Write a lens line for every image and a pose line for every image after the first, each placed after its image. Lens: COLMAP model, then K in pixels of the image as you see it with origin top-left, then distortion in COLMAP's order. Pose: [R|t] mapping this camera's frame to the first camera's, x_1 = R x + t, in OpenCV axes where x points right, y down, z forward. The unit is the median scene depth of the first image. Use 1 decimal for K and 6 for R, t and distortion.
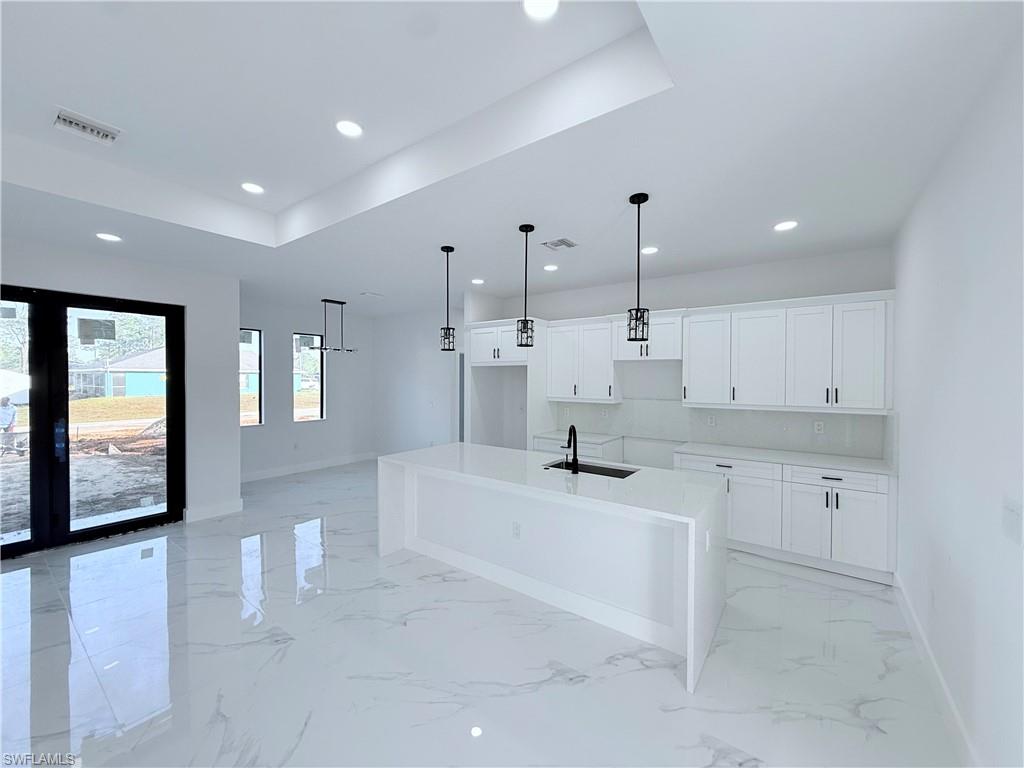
lens RADIAL K [[406.7, 0, 508.4], [0, 406.7, 383.8], [0, 0, 1]] dist [-0.001433, -0.000195]
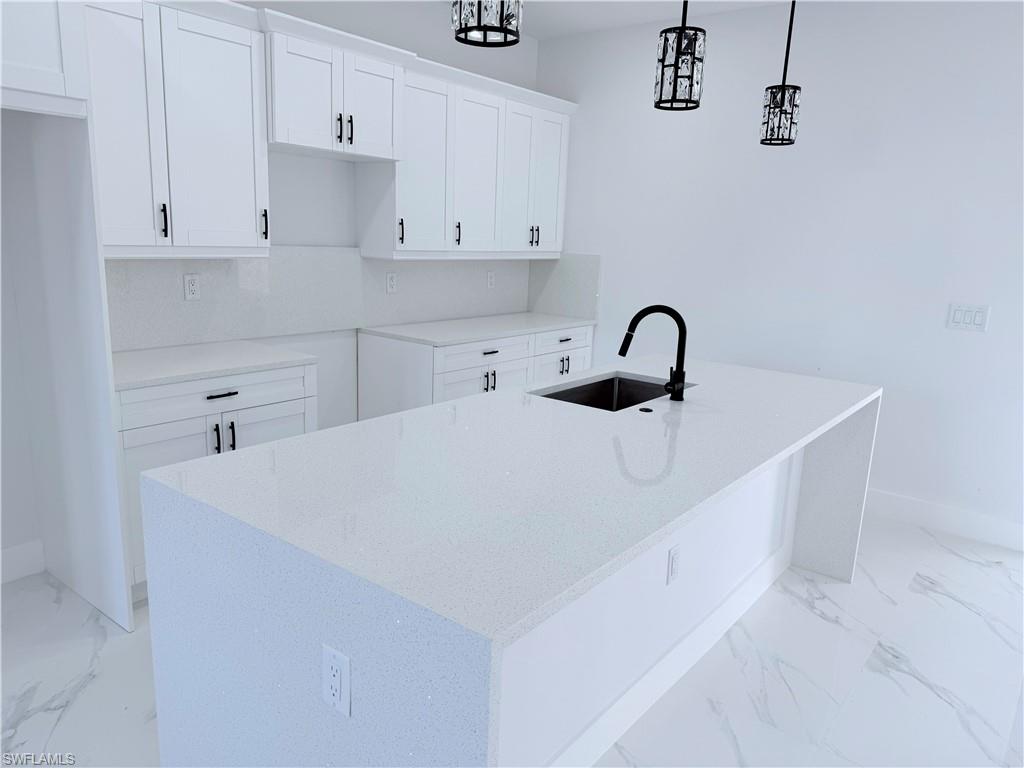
lens RADIAL K [[736.1, 0, 513.6], [0, 736.1, 398.9], [0, 0, 1]] dist [0.057161, -0.000787]
pose [[0.014602, -0.226669, 0.973862, -0.598844], [-0.032376, 0.973348, 0.227035, 0.013528], [-0.999369, -0.034845, 0.006874, 0.983244]]
